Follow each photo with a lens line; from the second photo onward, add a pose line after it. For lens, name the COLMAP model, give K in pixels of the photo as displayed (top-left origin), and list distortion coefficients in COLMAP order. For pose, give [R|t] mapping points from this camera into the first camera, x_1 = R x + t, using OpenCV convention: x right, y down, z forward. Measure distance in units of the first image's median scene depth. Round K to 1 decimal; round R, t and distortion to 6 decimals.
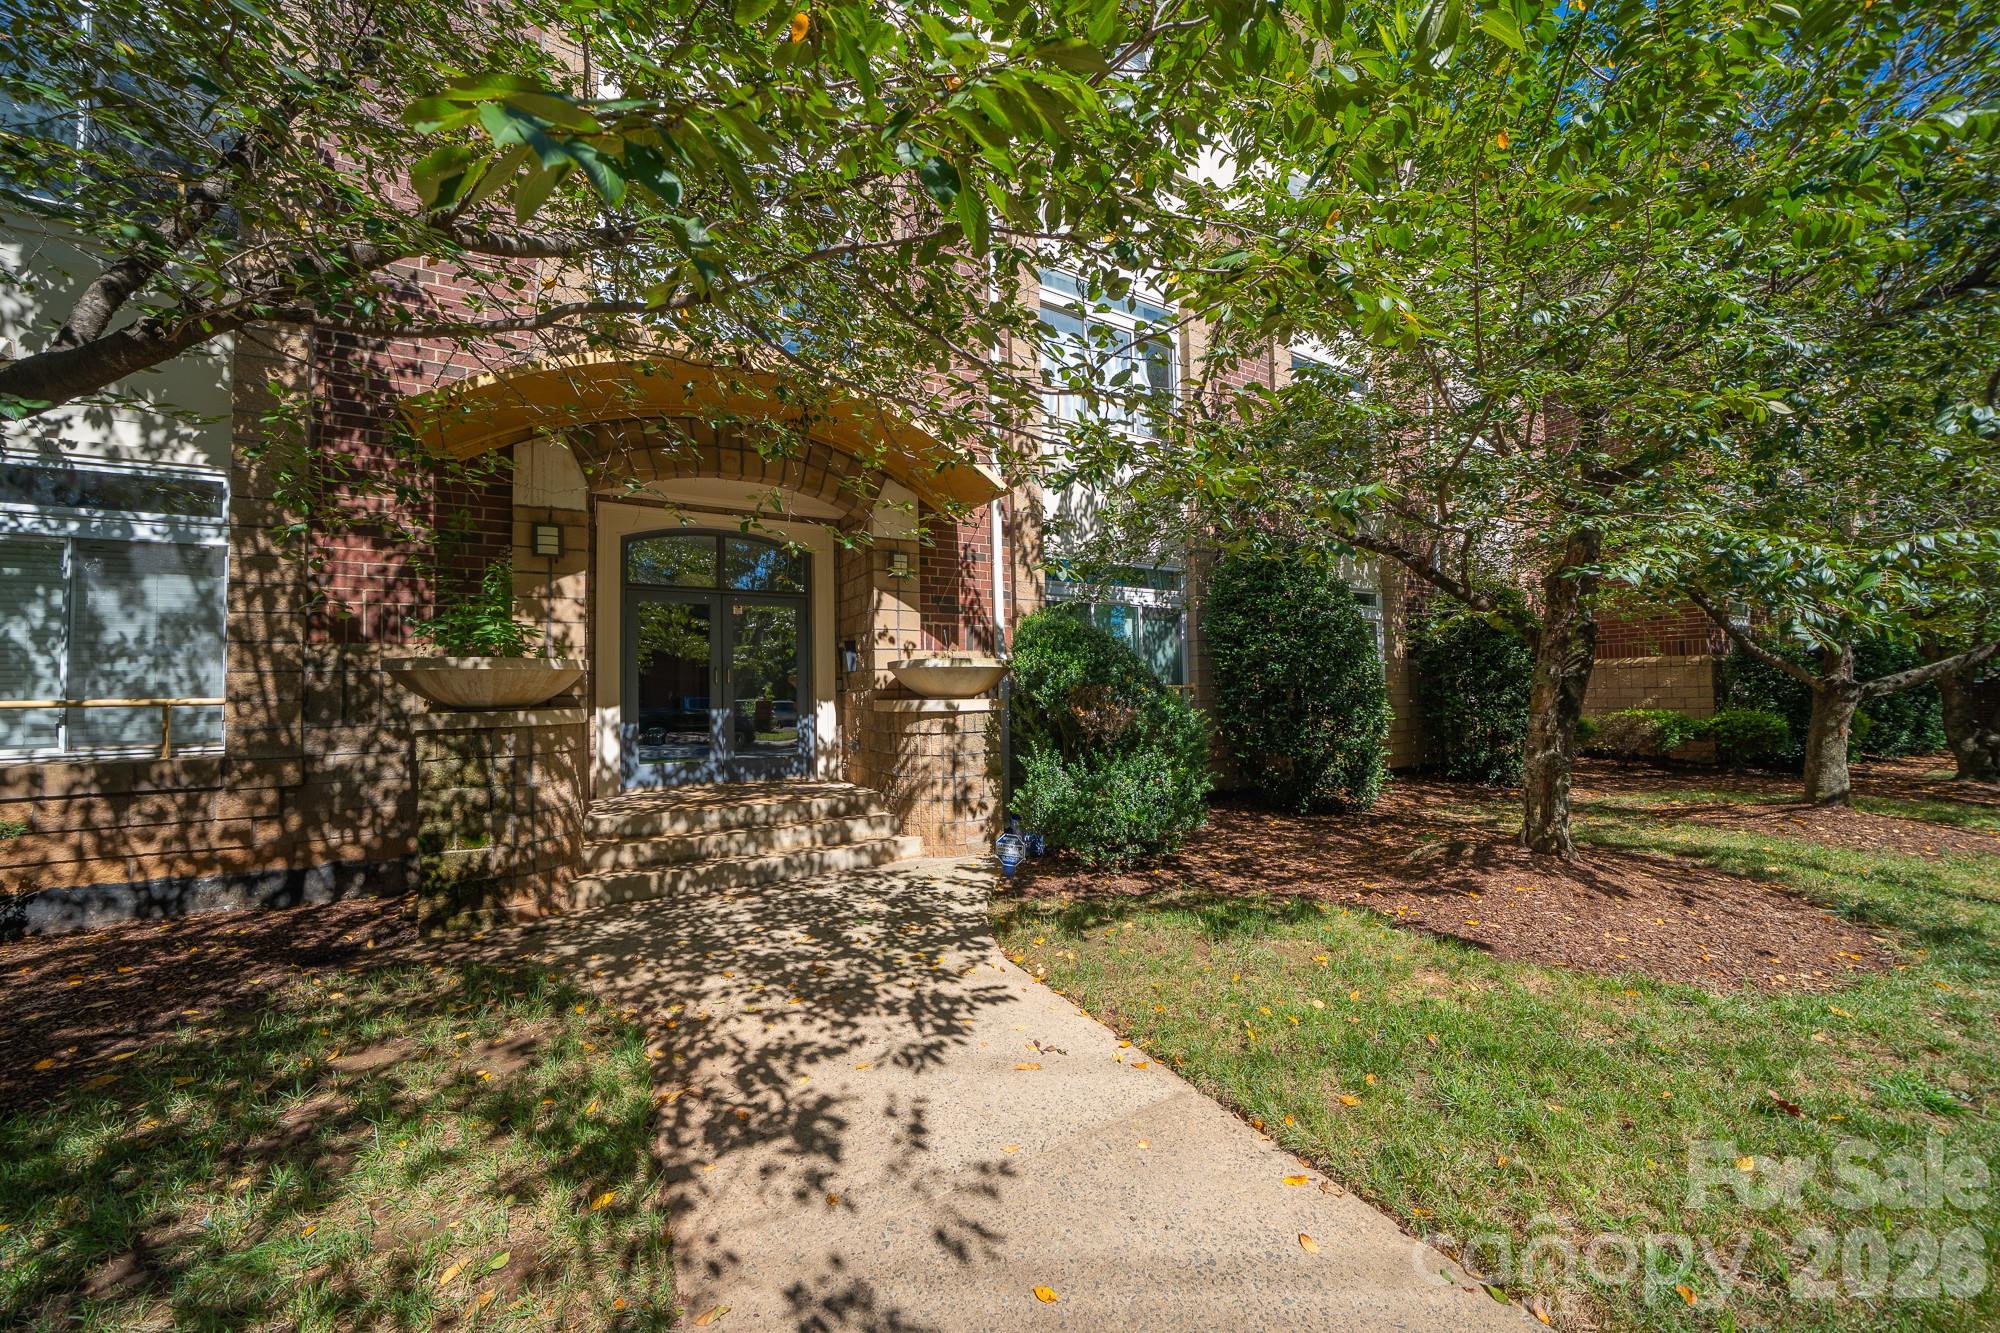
lens RADIAL K [[707.5, 0, 1000.0], [0, 707.5, 666.5], [0, 0, 1]] dist [-0.028418, 0.000158]
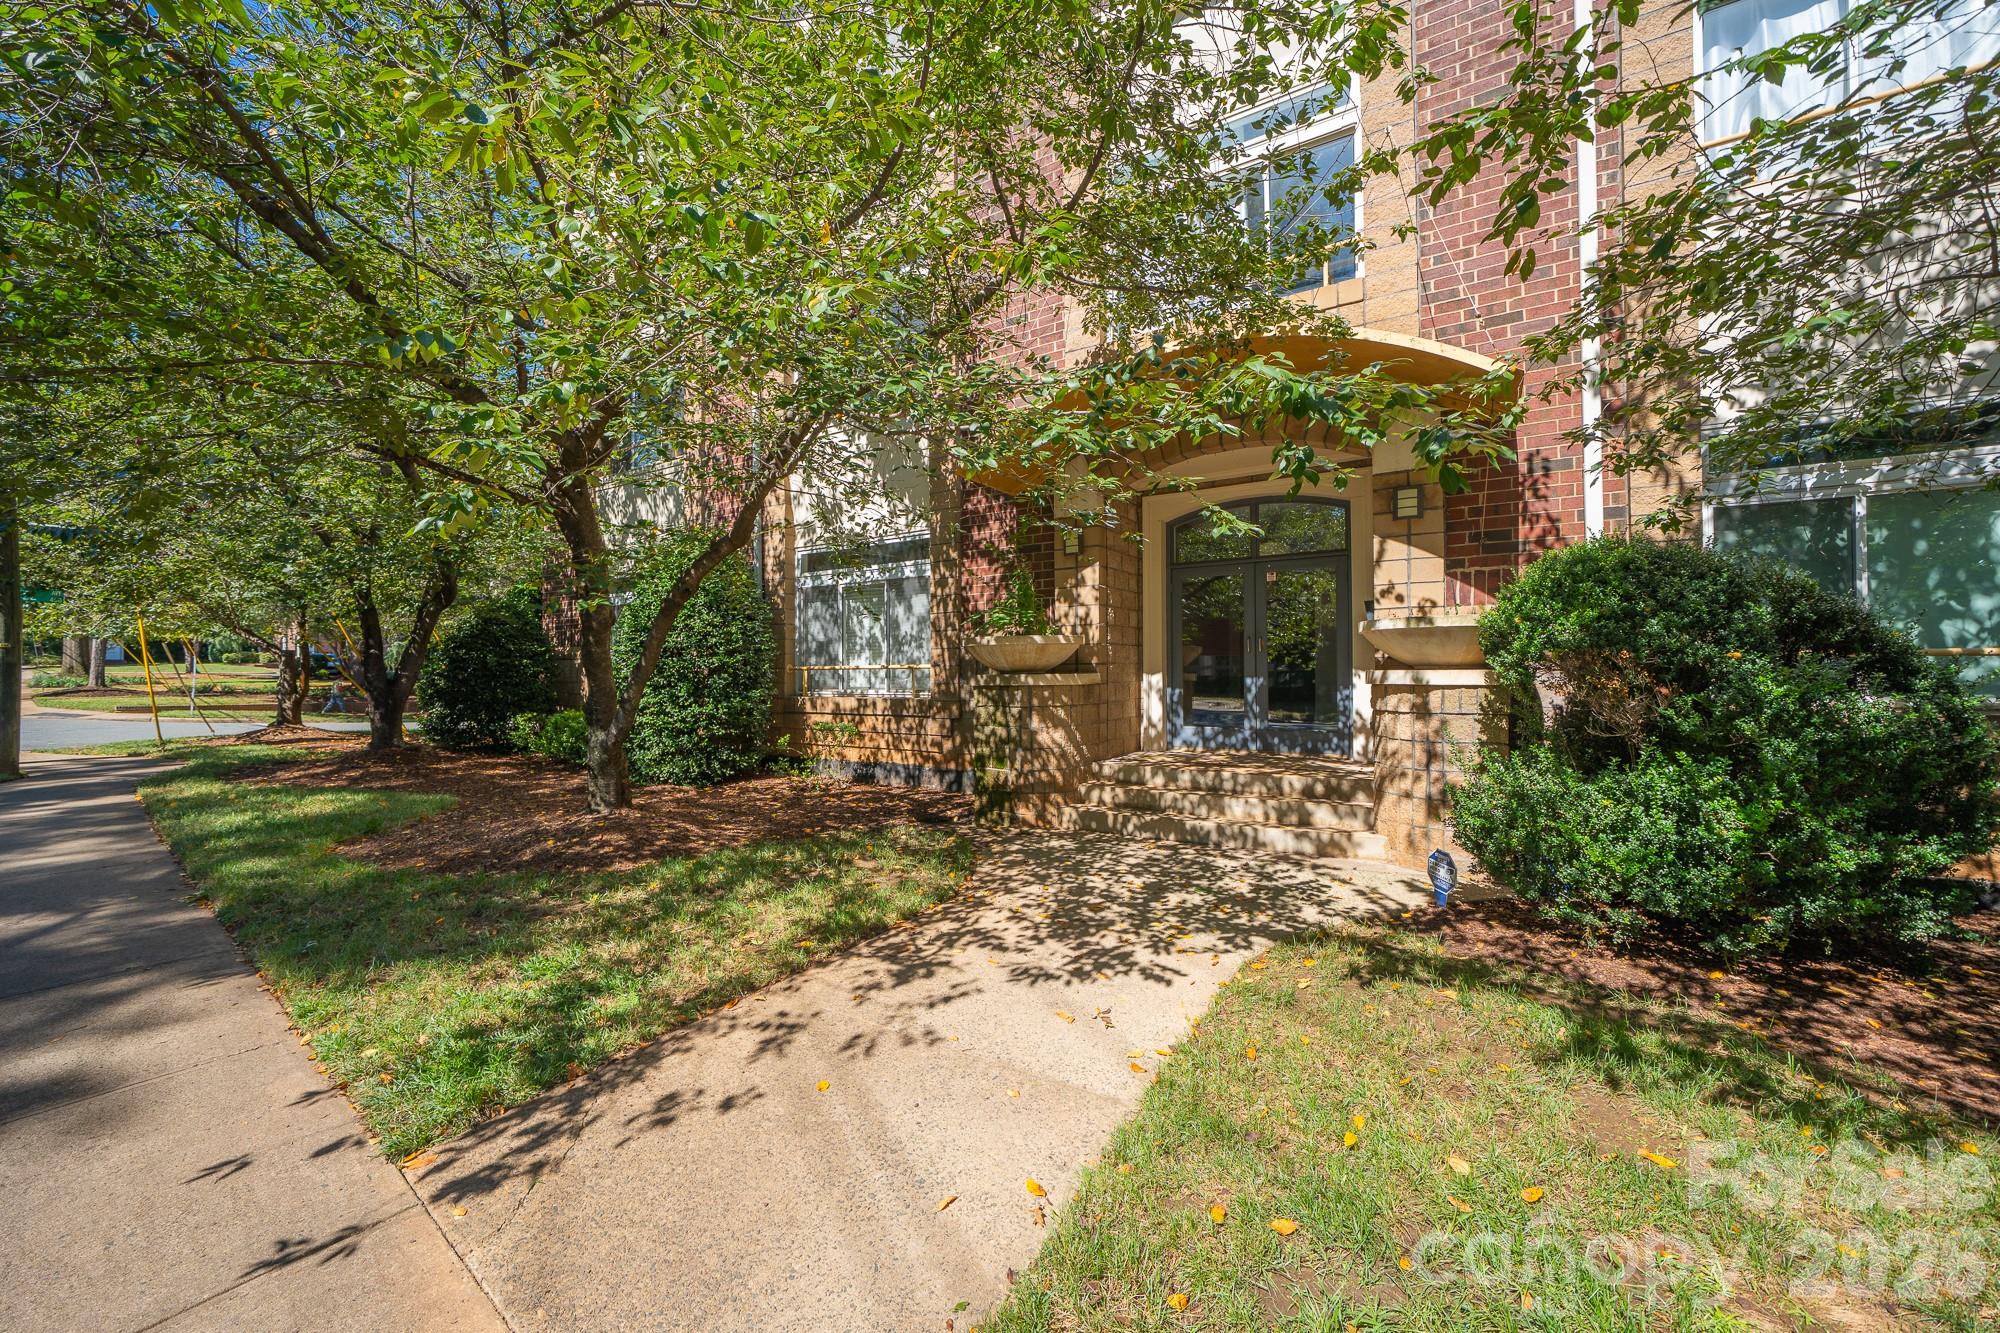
lens RADIAL K [[813.1, 0, 1000.0], [0, 813.1, 666.5], [0, 0, 1]] dist [-0.033321, 0.000103]
pose [[0.417899, 0.009728, -0.908441, 0.757518], [0.032130, 0.999159, 0.025480, 0.005849], [0.907925, -0.039836, 0.417235, 0.290734]]
